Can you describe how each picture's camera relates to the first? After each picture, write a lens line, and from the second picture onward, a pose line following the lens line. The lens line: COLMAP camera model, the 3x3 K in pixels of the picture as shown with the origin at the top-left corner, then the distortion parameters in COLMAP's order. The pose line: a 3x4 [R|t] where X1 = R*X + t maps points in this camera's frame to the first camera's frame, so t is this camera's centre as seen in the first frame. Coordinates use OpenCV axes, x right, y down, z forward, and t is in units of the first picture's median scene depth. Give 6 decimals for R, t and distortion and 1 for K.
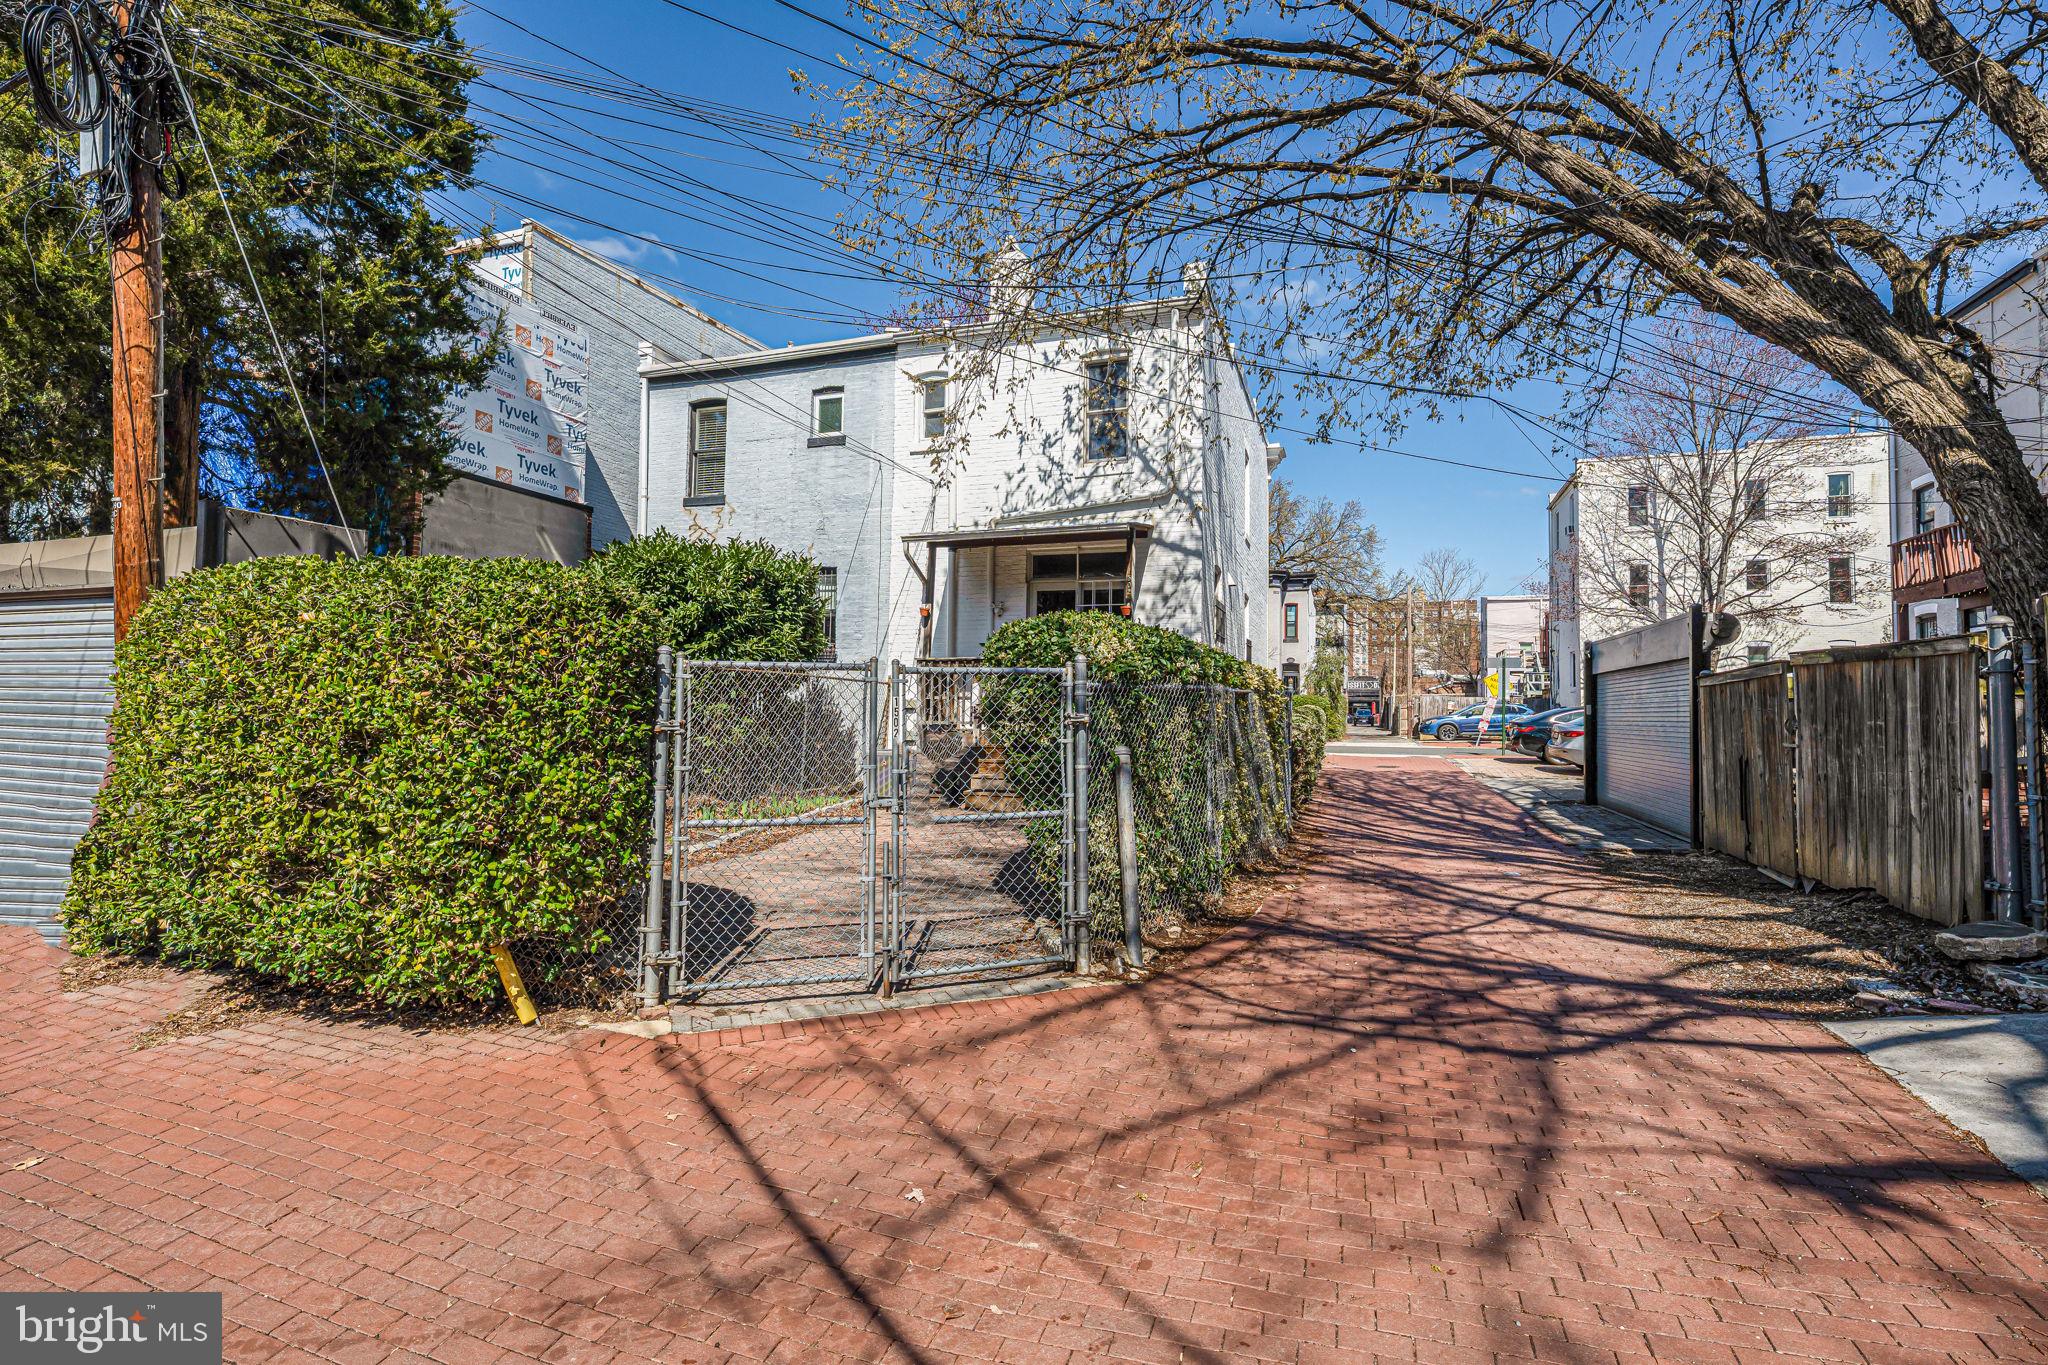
lens RADIAL K [[803.8, 0, 1021.6], [0, 803.8, 678.7], [0, 0, 1]] dist [-0.000476, -0.000063]
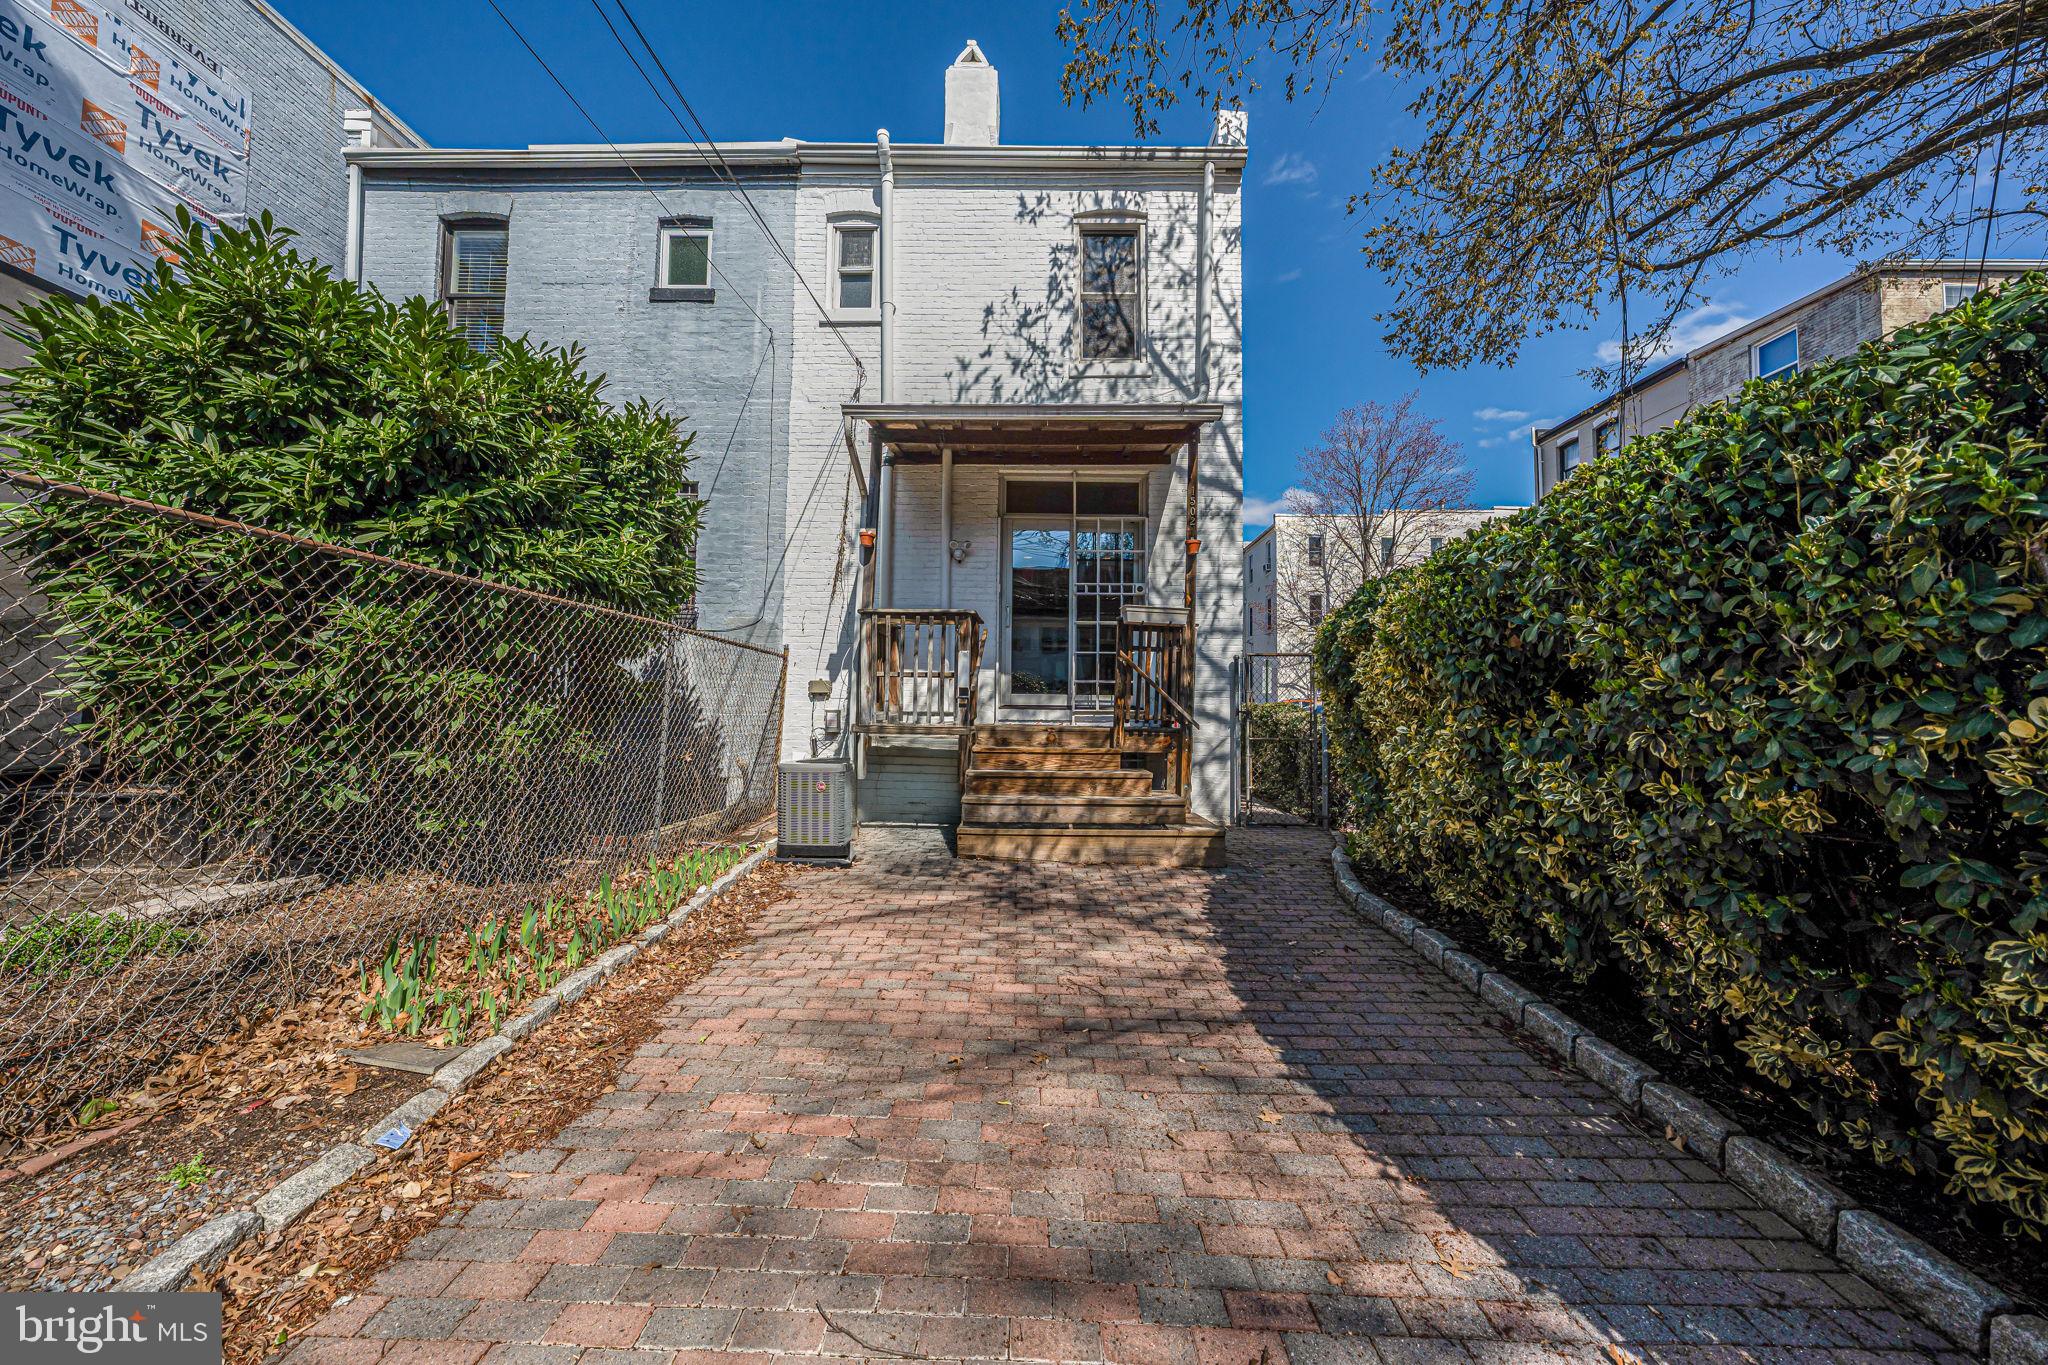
lens RADIAL K [[771.3, 0, 1096.0], [0, 771.3, 630.4], [0, 0, 1]] dist [-0.000546, -0.000051]
pose [[0.954991, 0.006031, 0.296574, -0.111426], [0.007042, 0.999051, -0.042991, 0.017833], [-0.296551, 0.043144, 0.954042, 0.321676]]
